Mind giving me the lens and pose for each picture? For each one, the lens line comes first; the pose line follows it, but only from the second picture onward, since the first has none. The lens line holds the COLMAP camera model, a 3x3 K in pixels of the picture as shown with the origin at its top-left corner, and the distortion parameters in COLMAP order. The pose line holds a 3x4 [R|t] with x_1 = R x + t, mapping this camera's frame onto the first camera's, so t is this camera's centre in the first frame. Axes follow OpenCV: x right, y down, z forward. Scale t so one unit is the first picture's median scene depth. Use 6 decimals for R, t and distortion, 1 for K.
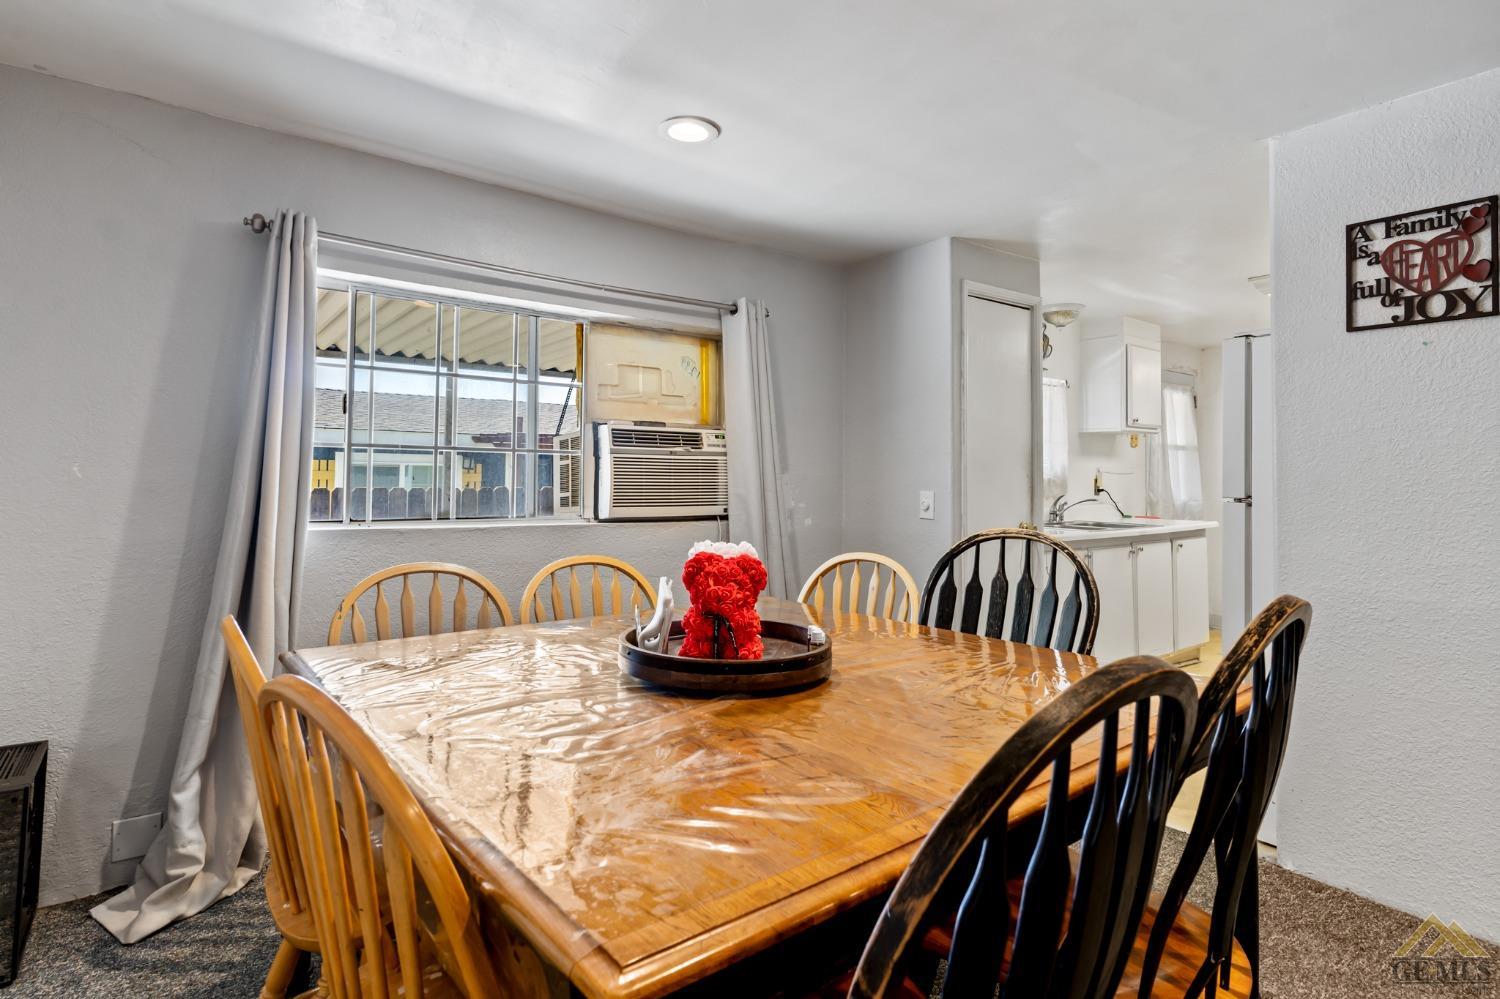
lens RADIAL K [[784.2, 0, 743.1], [0, 784.2, 464.2], [0, 0, 1]] dist [0.001527, 0.000231]
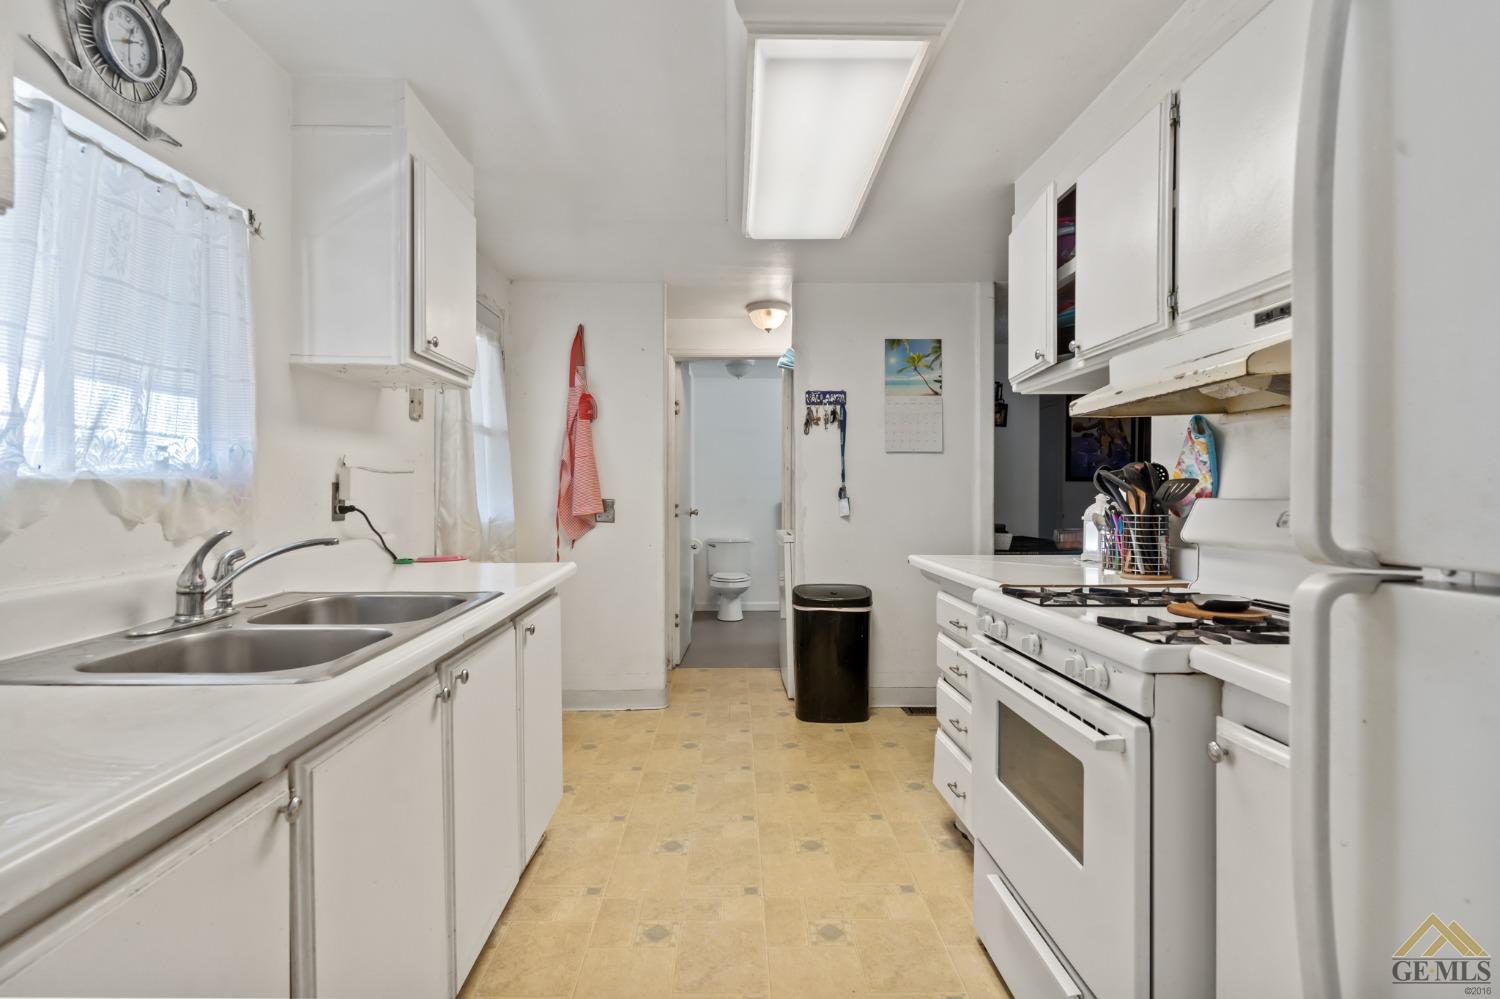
lens RADIAL K [[734.2, 0, 749.9], [0, 734.2, 493.7], [0, 0, 1]] dist [0.001253, 0.000285]
pose [[0.595071, -0.011514, 0.803591, 0.263263], [-0.010795, 0.999693, 0.022317, 0.013576], [-0.803601, -0.021955, 0.594764, 0.582392]]
